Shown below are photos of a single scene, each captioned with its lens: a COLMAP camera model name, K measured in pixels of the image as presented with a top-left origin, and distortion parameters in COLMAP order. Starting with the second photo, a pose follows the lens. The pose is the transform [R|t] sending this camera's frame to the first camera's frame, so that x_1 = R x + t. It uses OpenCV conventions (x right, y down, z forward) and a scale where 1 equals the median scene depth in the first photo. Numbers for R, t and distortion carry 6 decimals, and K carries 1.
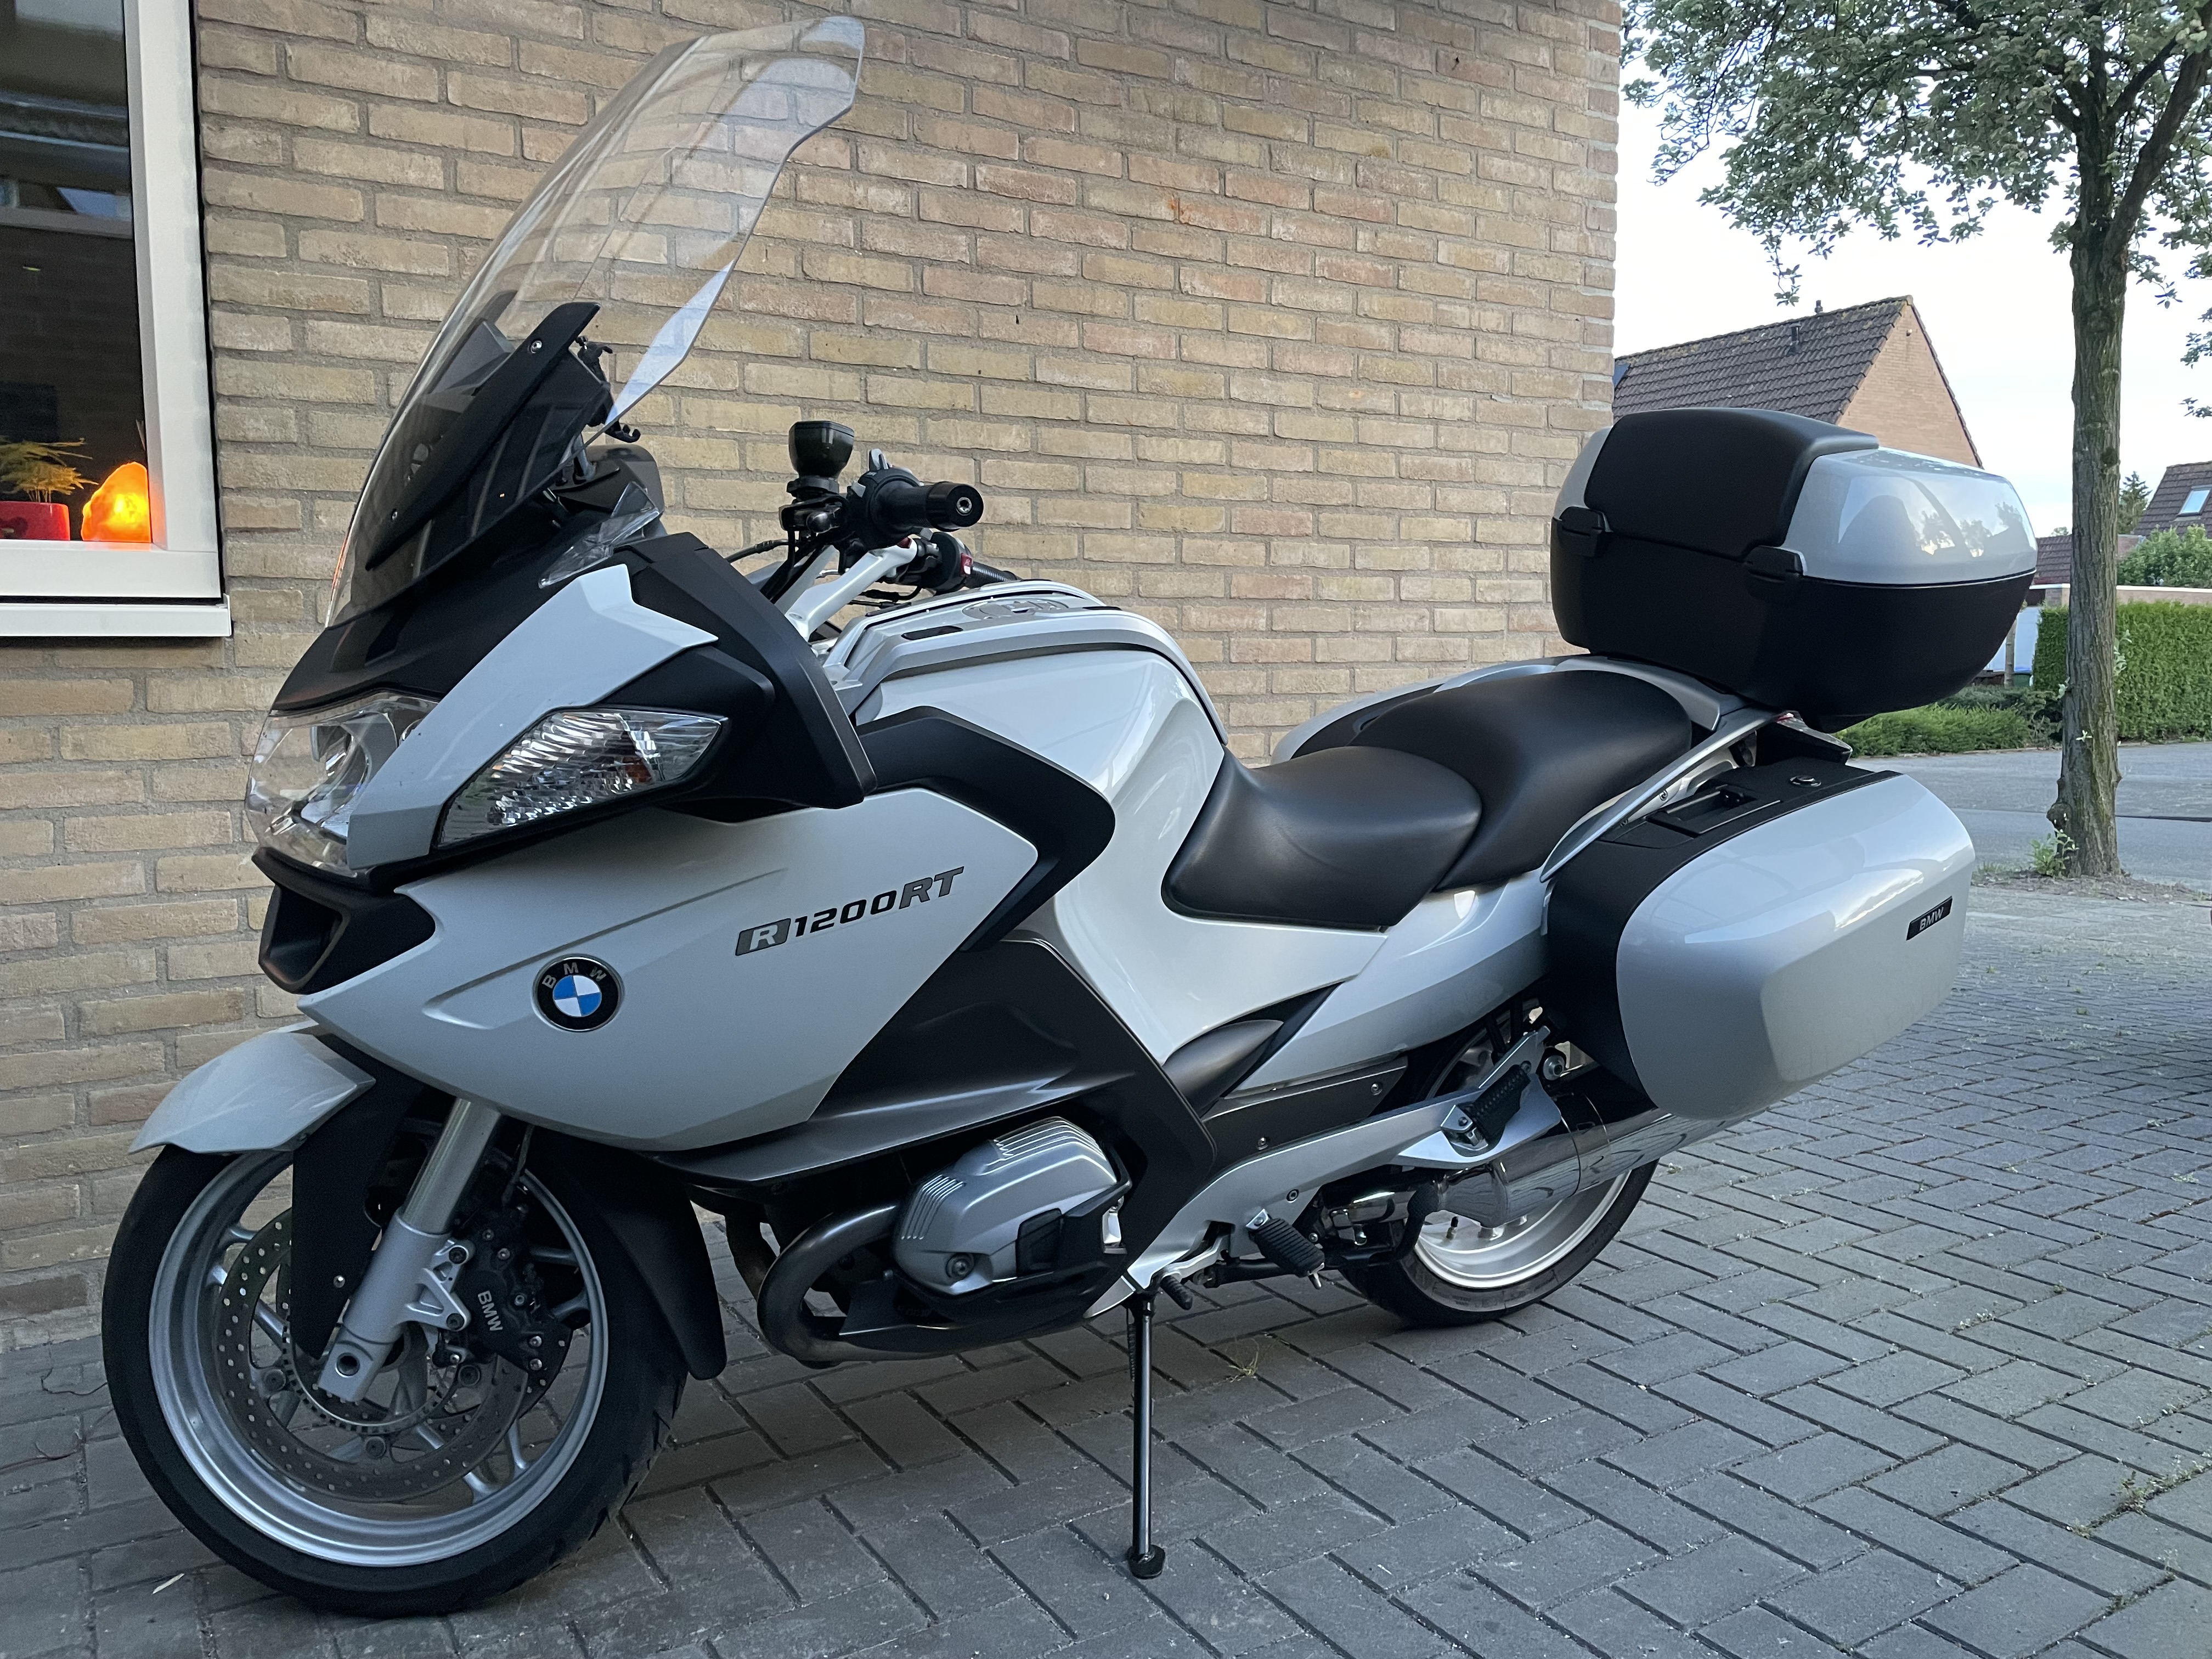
lens RADIAL K [[1690.6, 0, 1106.0], [0, 1690.6, 829.5], [0, 0, 1]] dist [0.075009, -0.103512]
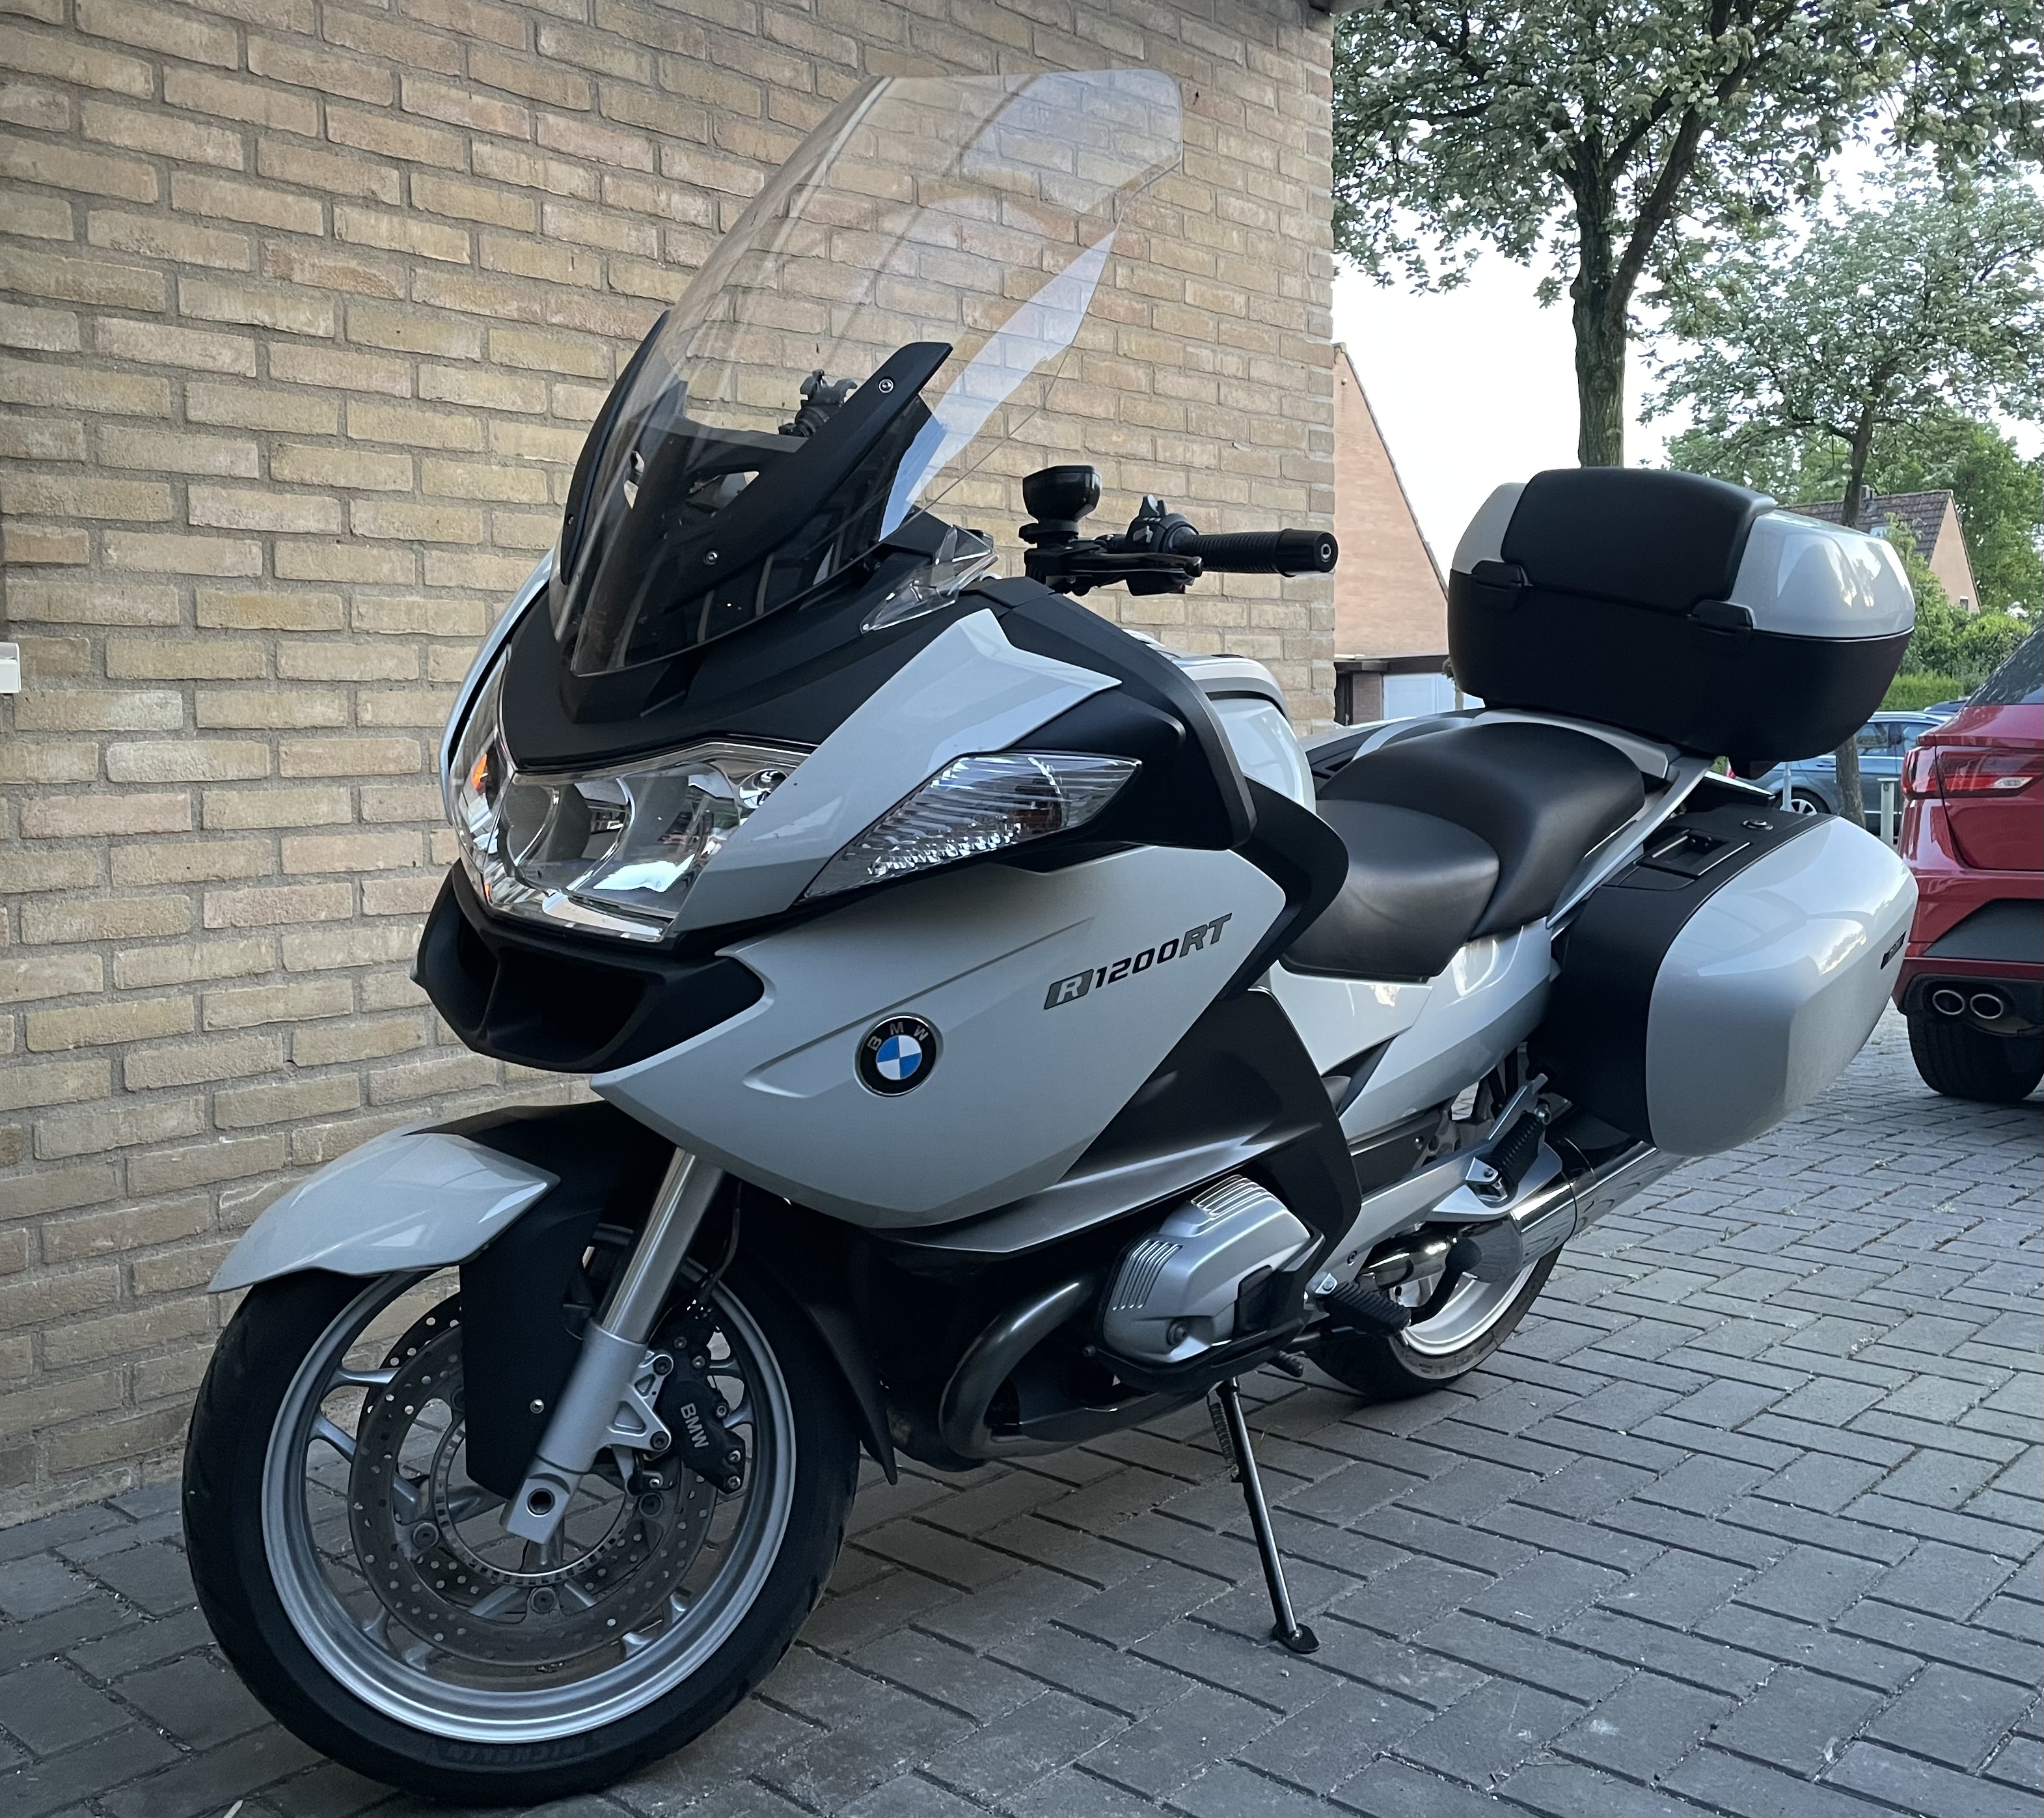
lens RADIAL K [[1990.3, 0, 1013.6], [0, 1990.3, 845.8], [0, 0, 1]] dist [0.080973, -0.111610]
pose [[0.963991, -0.023232, 0.264917, -0.298572], [0.034546, 0.998676, -0.038128, 0.013220], [-0.263680, 0.045907, 0.963517, -0.053329]]
